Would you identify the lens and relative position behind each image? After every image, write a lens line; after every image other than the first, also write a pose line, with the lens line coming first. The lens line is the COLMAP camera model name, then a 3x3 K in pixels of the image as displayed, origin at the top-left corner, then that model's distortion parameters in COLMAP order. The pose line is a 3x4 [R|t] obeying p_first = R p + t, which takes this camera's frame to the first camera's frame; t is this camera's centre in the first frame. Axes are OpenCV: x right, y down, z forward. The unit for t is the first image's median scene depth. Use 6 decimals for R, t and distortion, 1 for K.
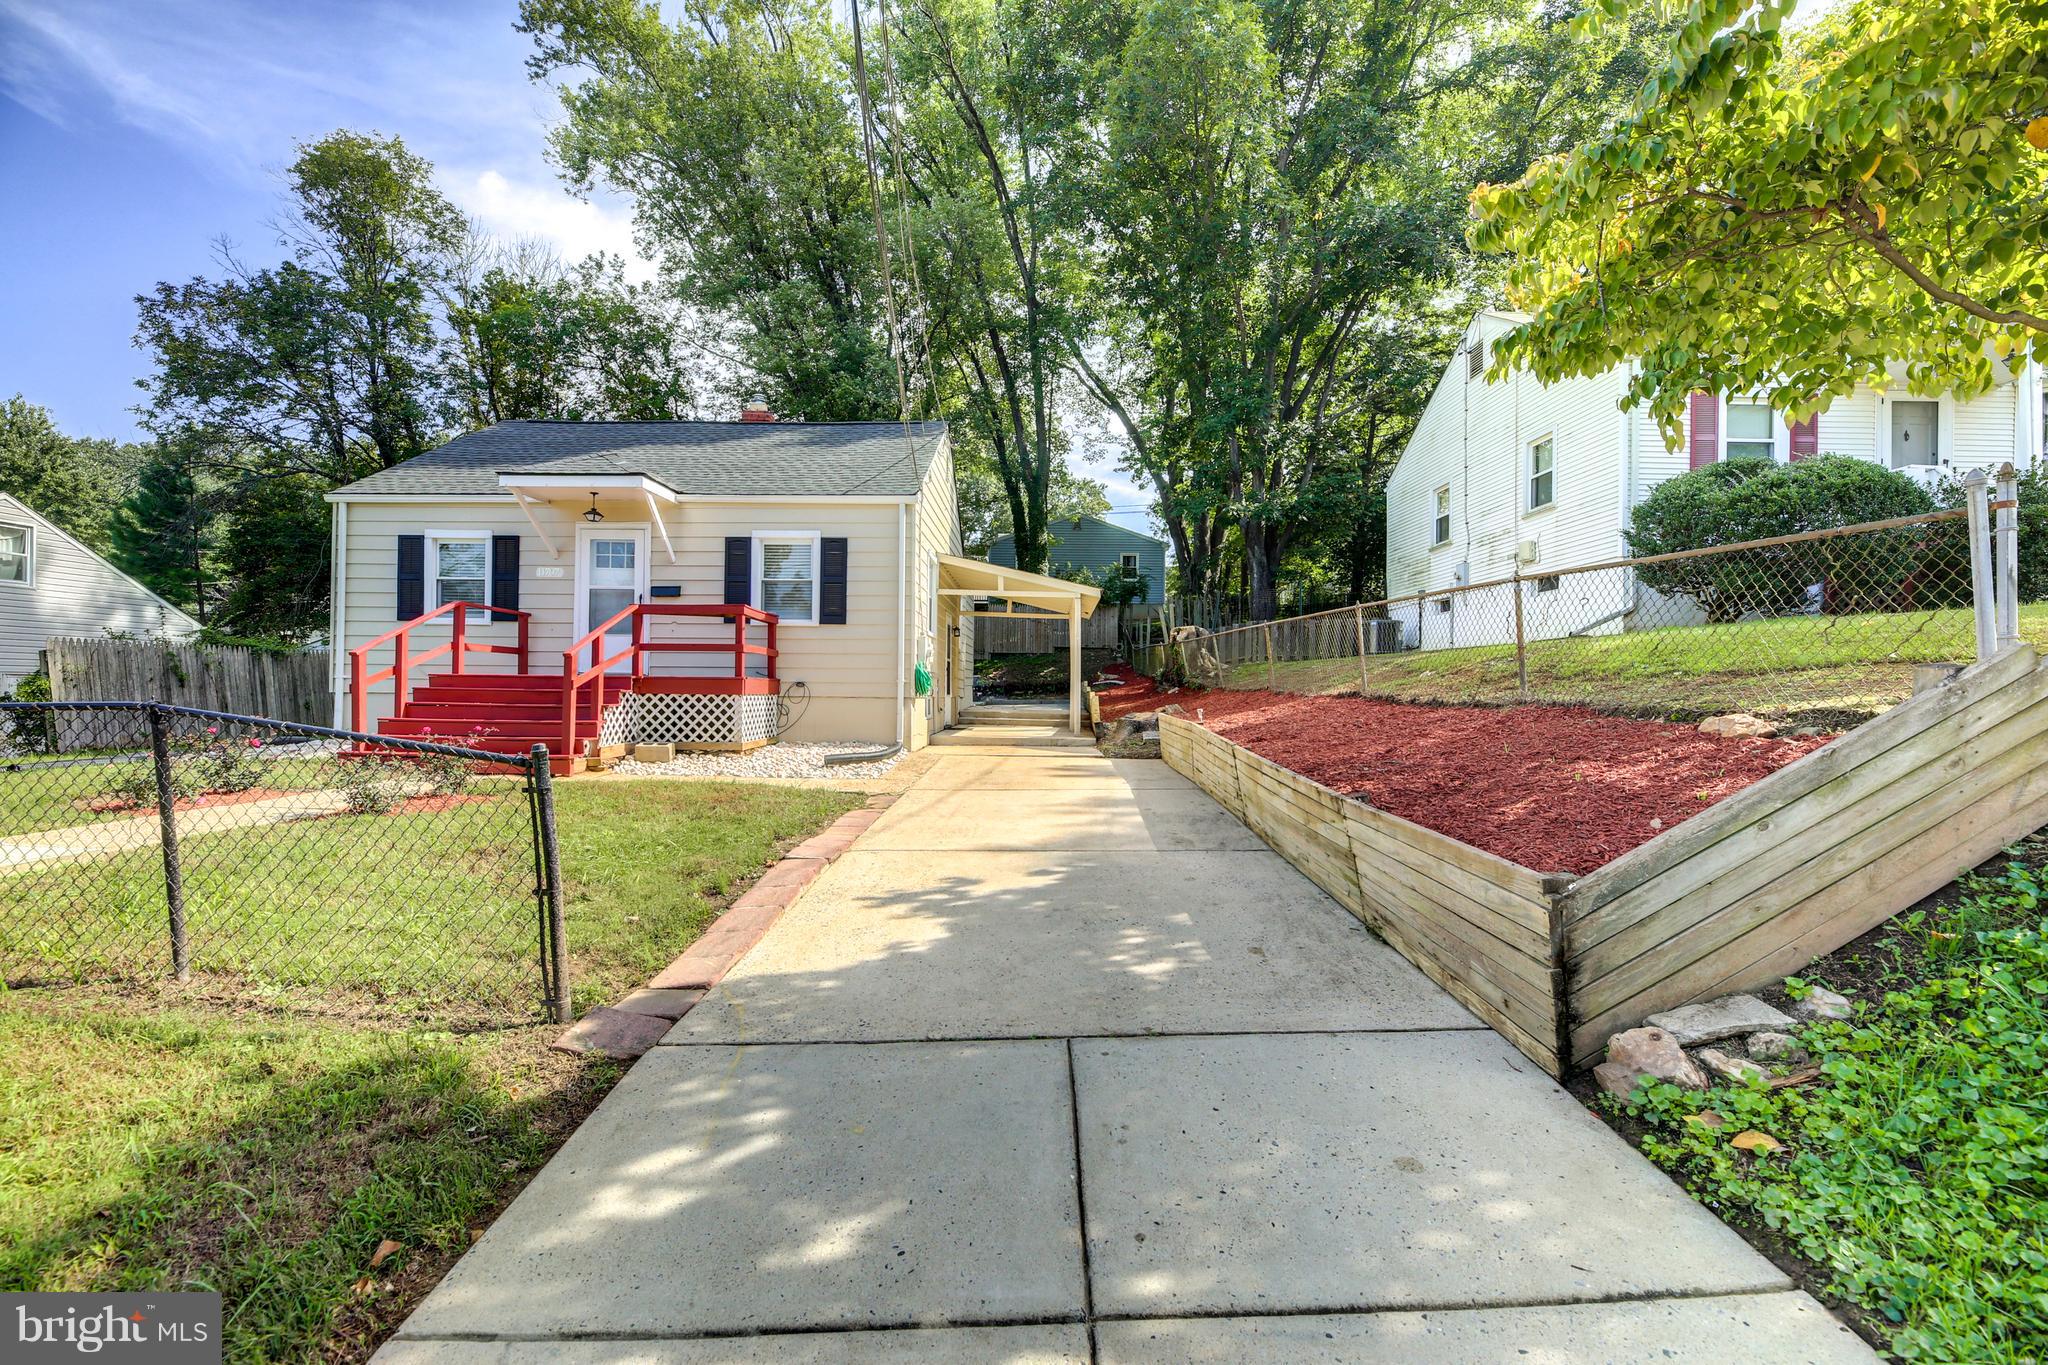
lens RADIAL K [[819.9, 0, 1019.0], [0, 819.9, 680.1], [0, 0, 1]] dist [0.000306, -0.000617]
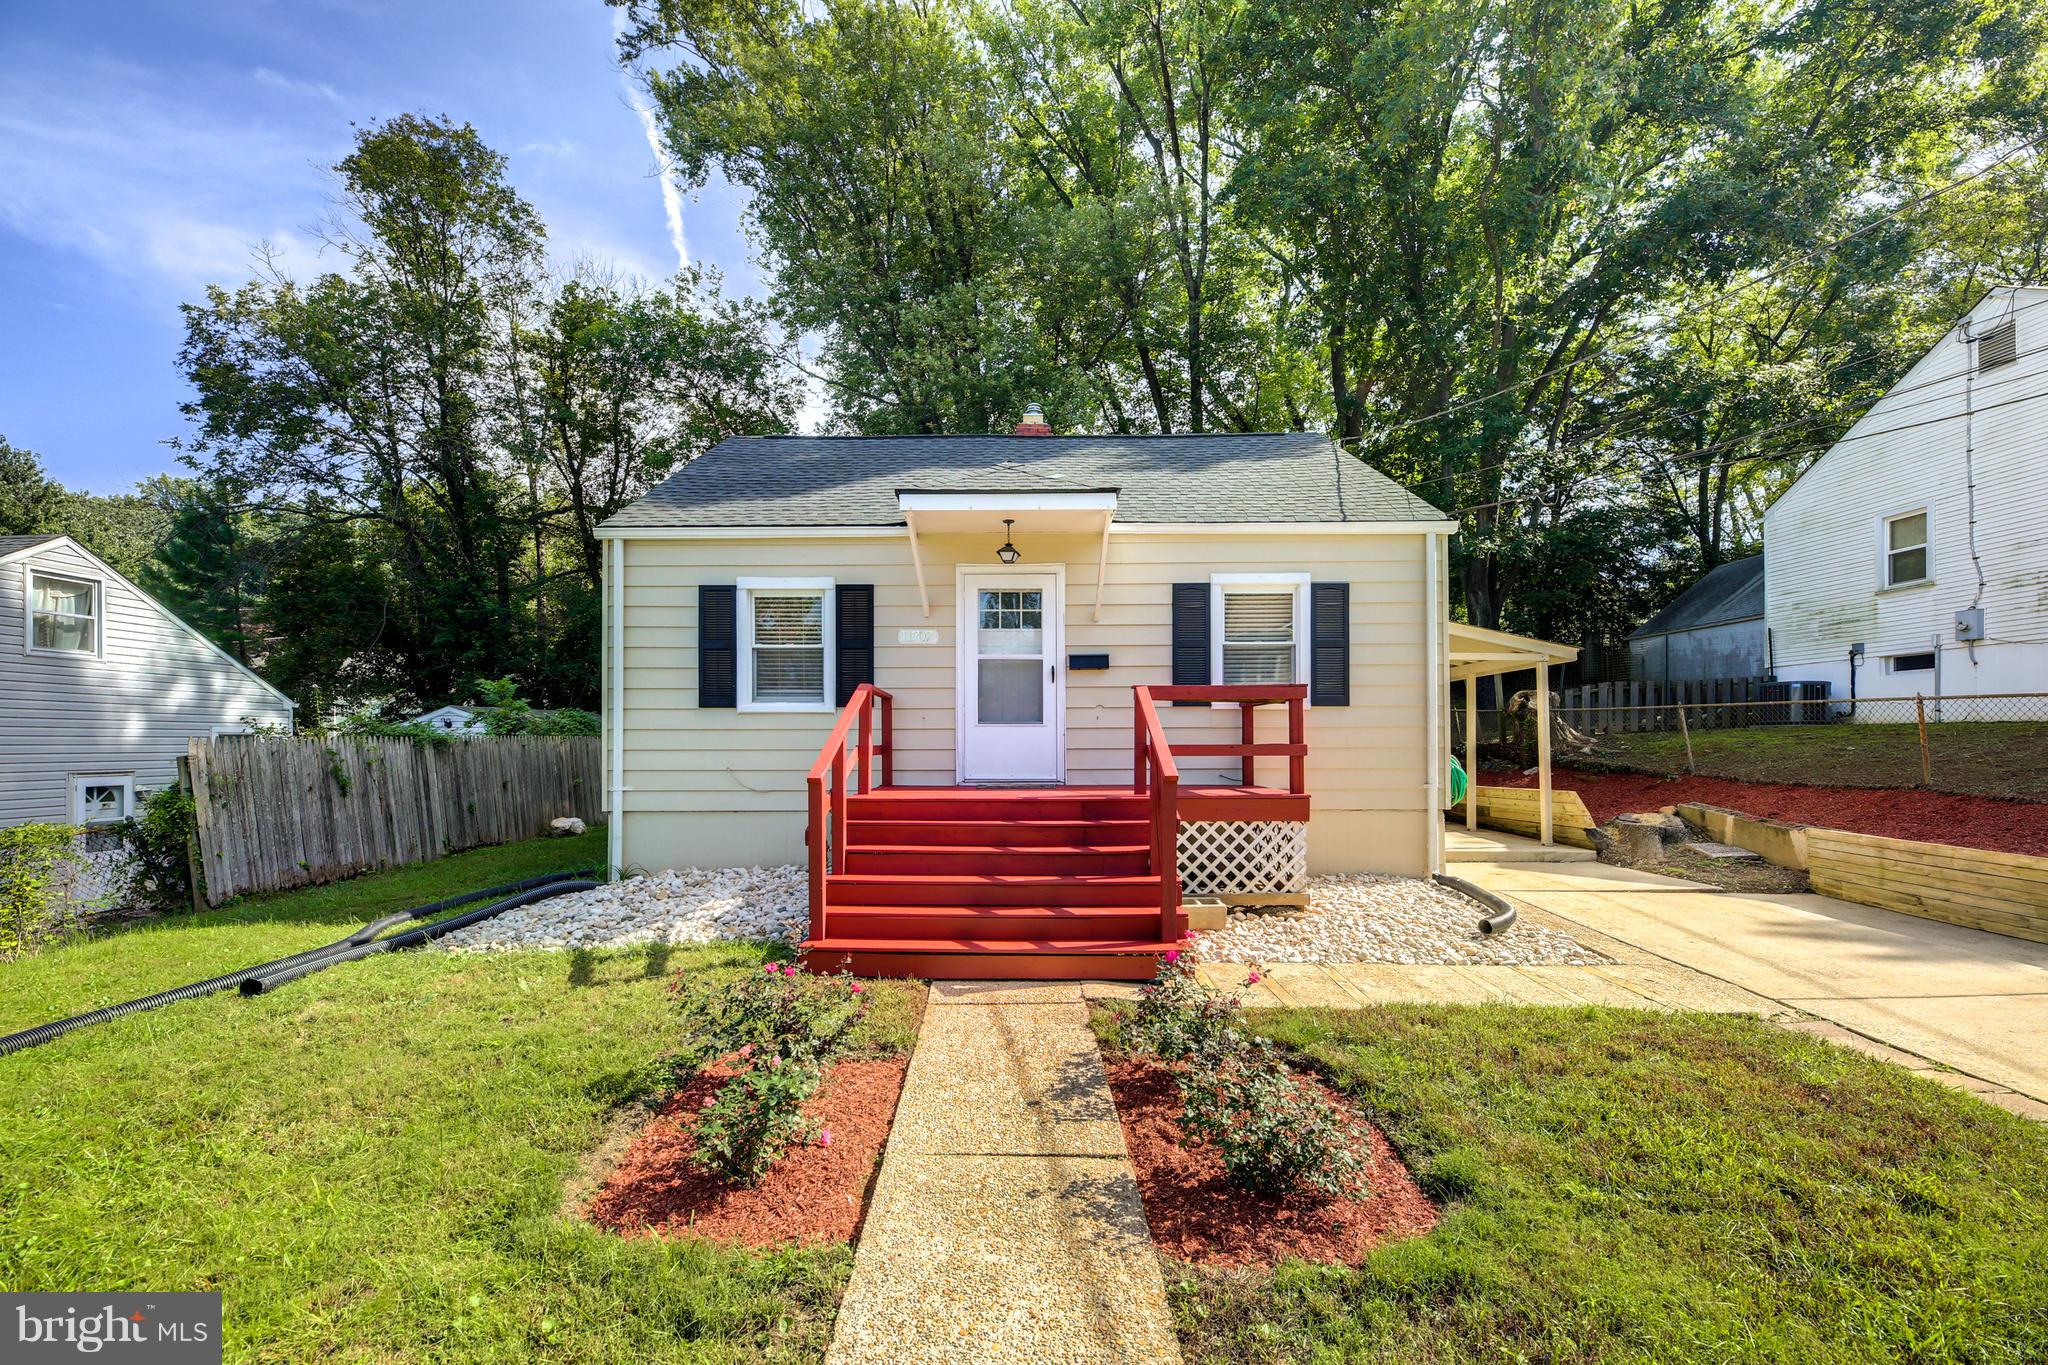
lens RADIAL K [[838.2, 0, 1029.8], [0, 838.2, 735.0], [0, 0, 1]] dist [0.000289, -0.000219]
pose [[0.999837, -0.012604, 0.012955, -0.237170], [0.012551, 0.999912, 0.004184, -0.023874], [-0.013007, -0.004021, 0.999907, 0.137483]]
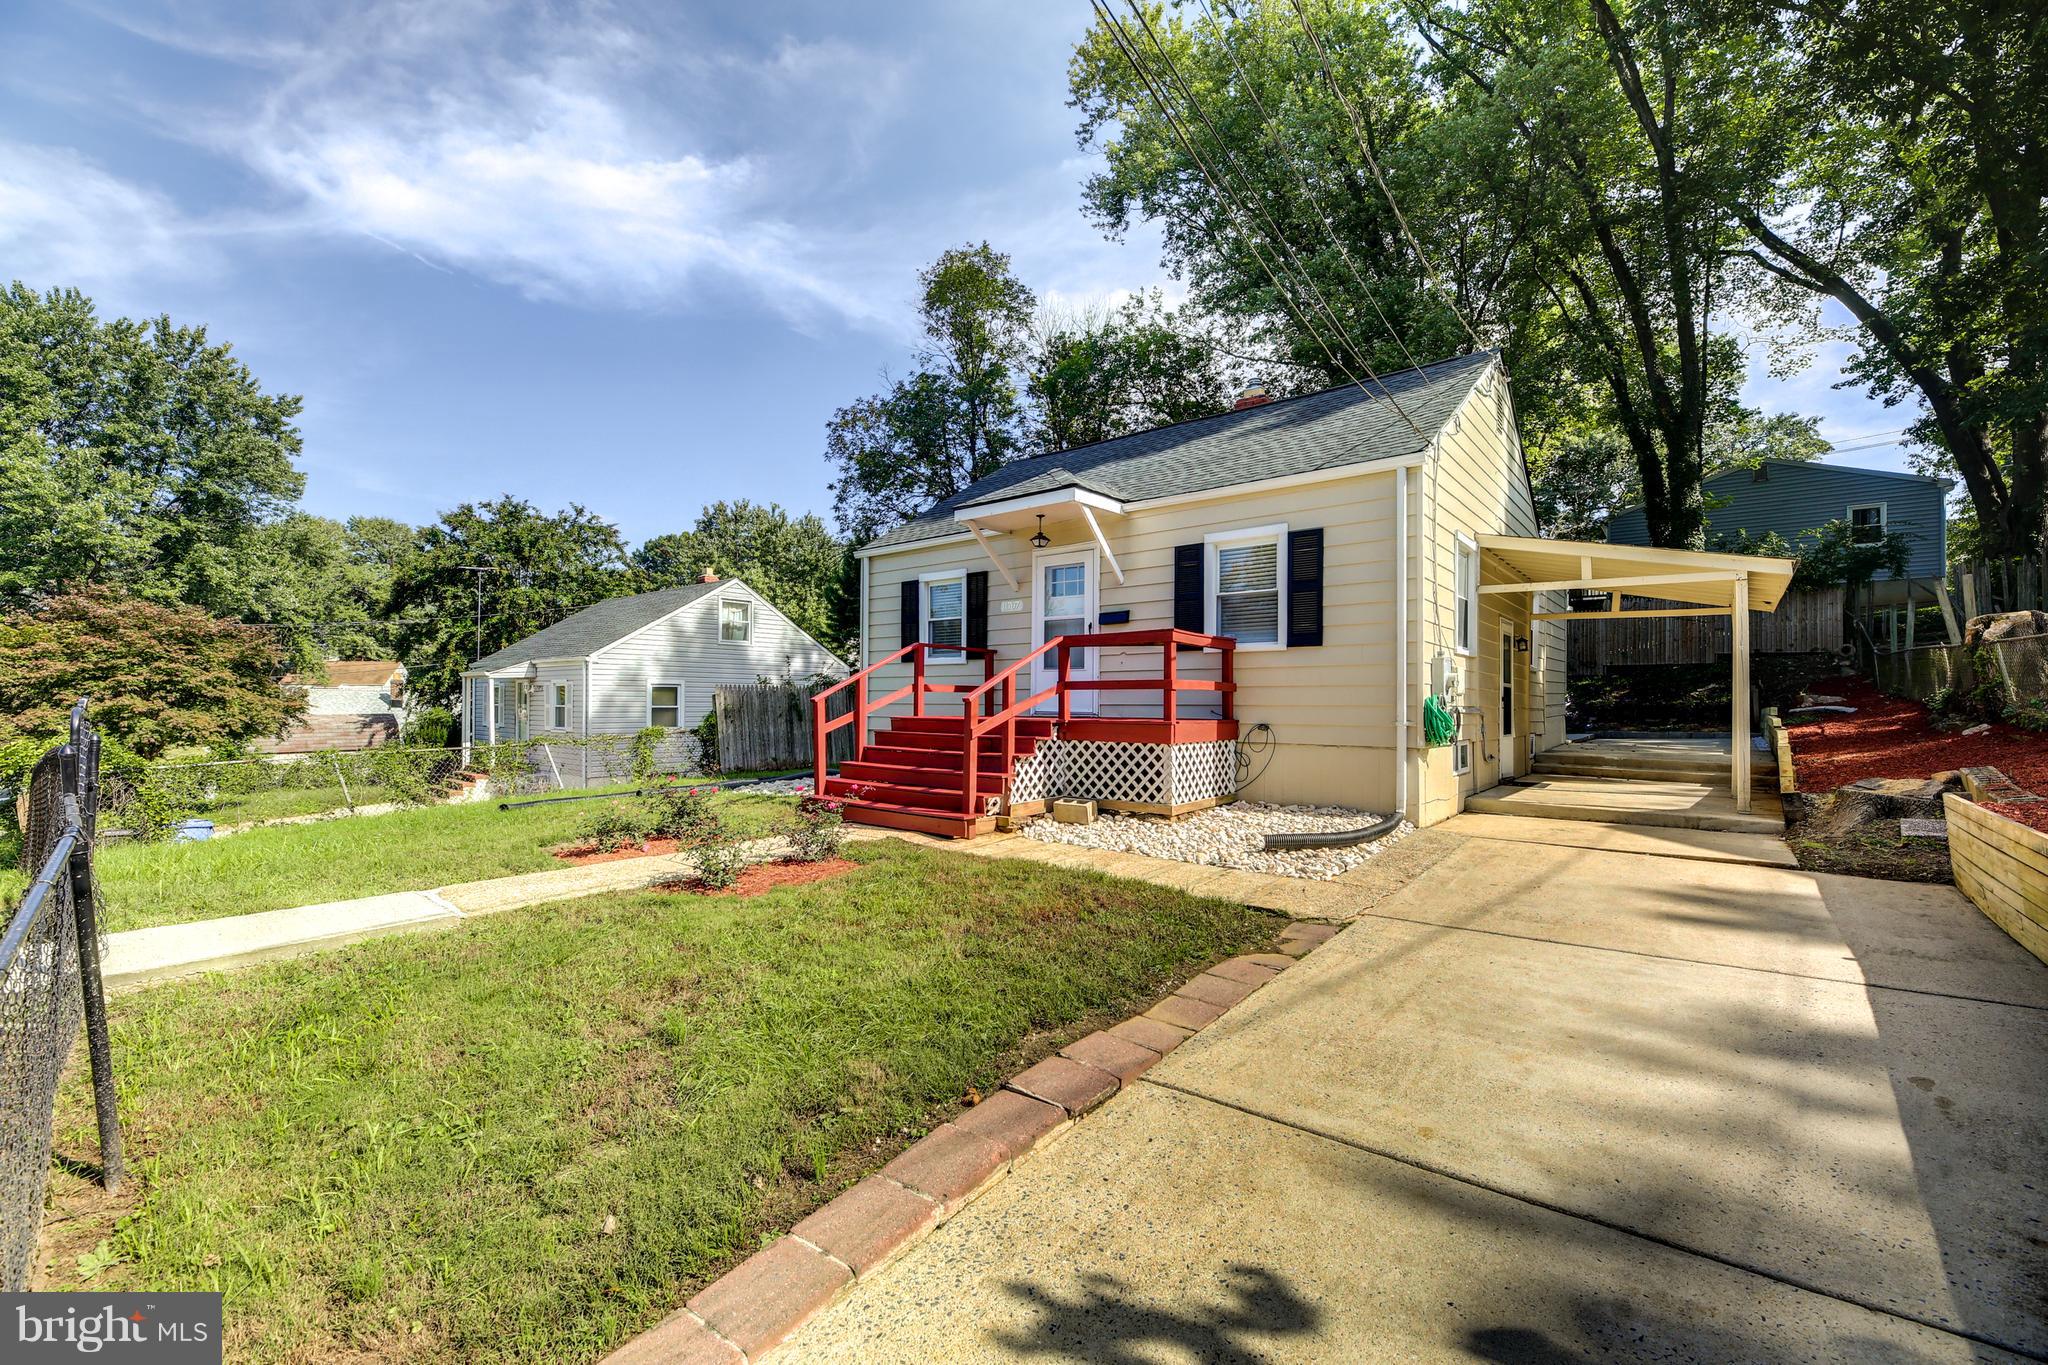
lens RADIAL K [[835.6, 0, 1037.4], [0, 835.6, 694.4], [0, 0, 1]] dist [0.000460, -0.000680]
pose [[0.795319, -0.013343, -0.606045, 0.018577], [0.011382, 0.999910, -0.007079, -0.010544], [0.606085, -0.001268, 0.795399, 0.120257]]
